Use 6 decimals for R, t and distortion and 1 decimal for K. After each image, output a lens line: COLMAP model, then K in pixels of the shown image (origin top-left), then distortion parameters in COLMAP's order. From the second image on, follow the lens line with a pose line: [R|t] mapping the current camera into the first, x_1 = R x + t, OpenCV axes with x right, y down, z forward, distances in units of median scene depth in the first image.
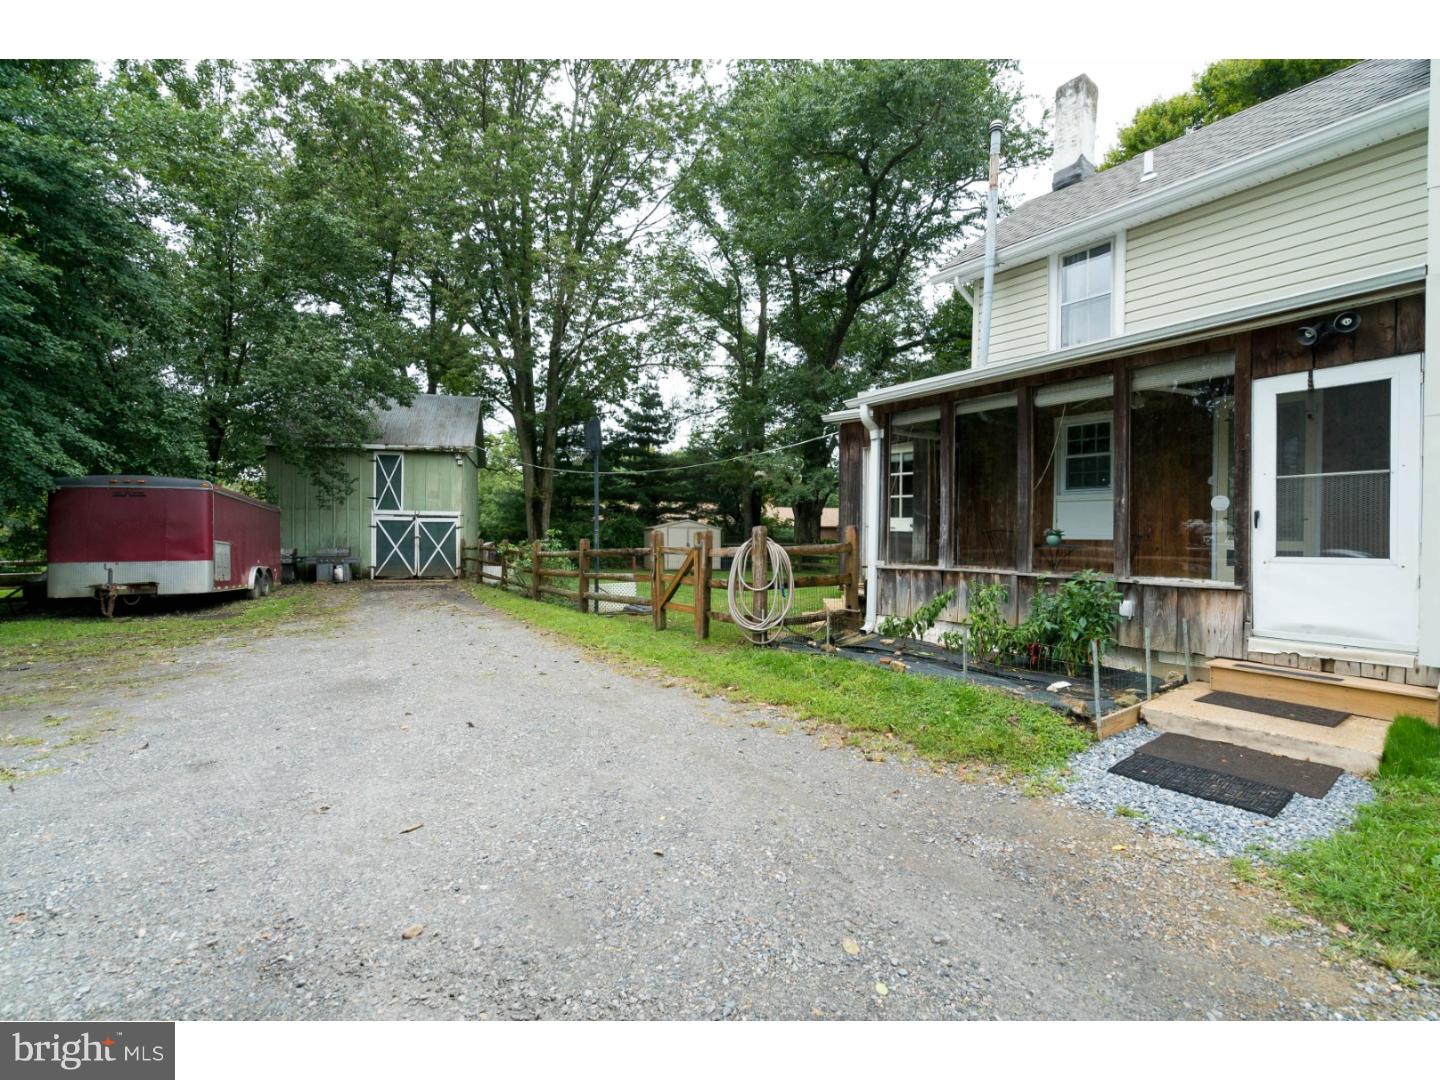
lens RADIAL K [[659.4, 0, 716.7], [0, 659.4, 533.0], [0, 0, 1]] dist [-0.024970, -0.000367]
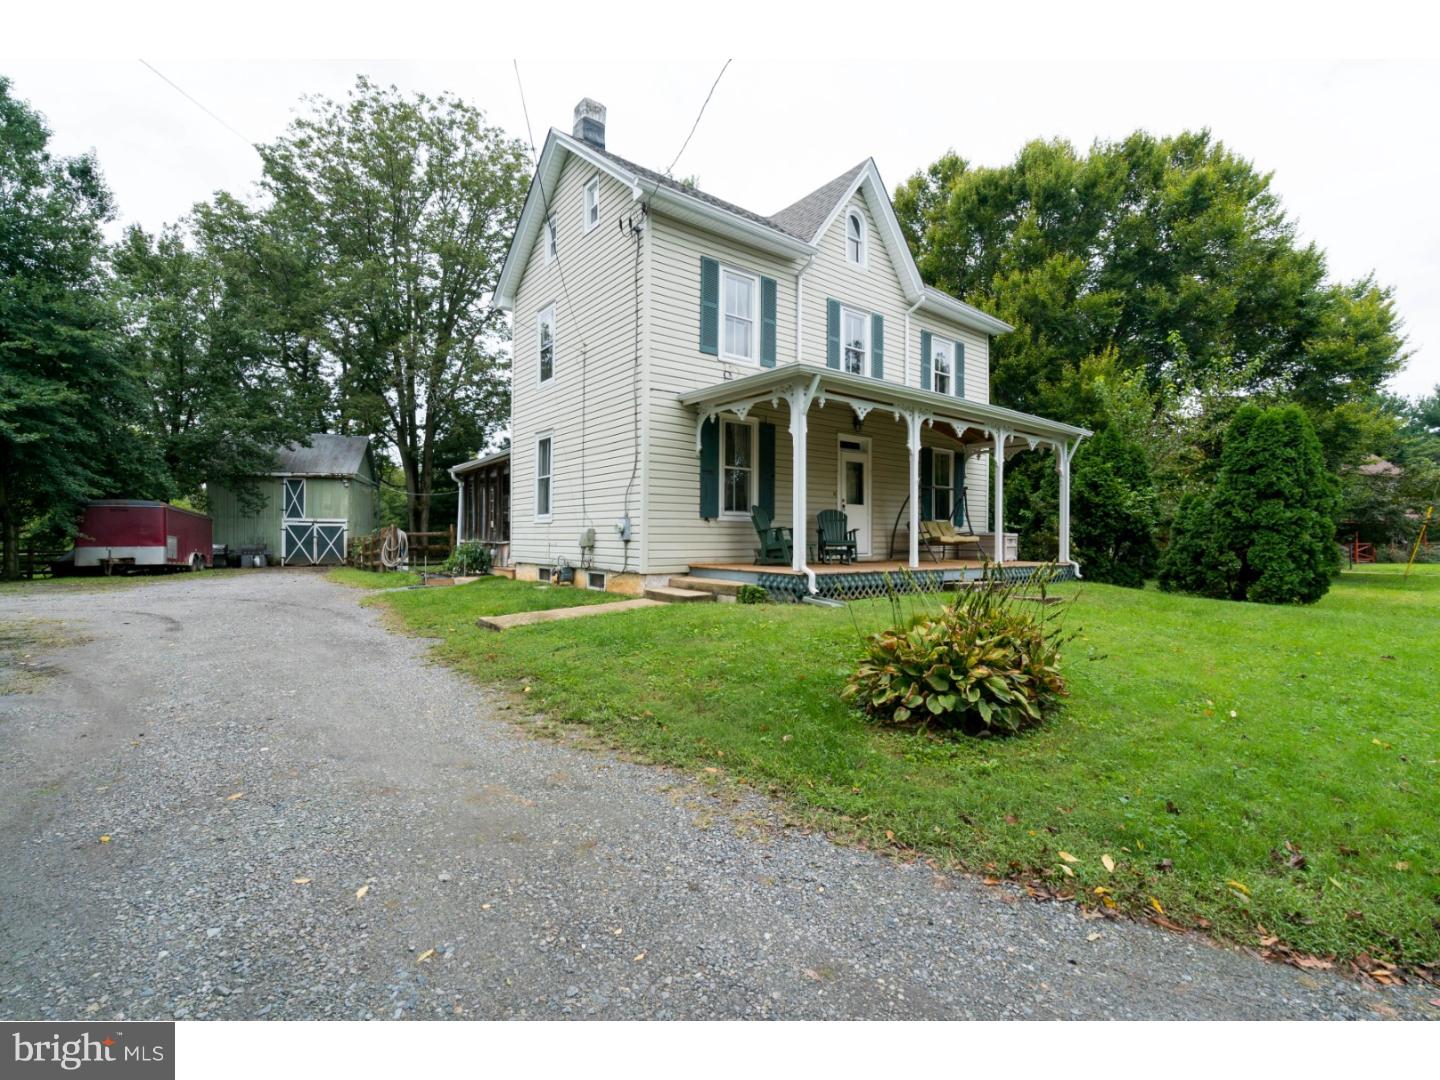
lens RADIAL K [[659.4, 0, 721.1], [0, 659.4, 531.5], [0, 0, 1]] dist [-0.024970, -0.000367]
pose [[0.999372, -0.001332, 0.035416, 0.370571], [0.001770, 0.999922, -0.012341, 0.013172], [-0.035396, 0.012396, 0.999296, -0.450182]]
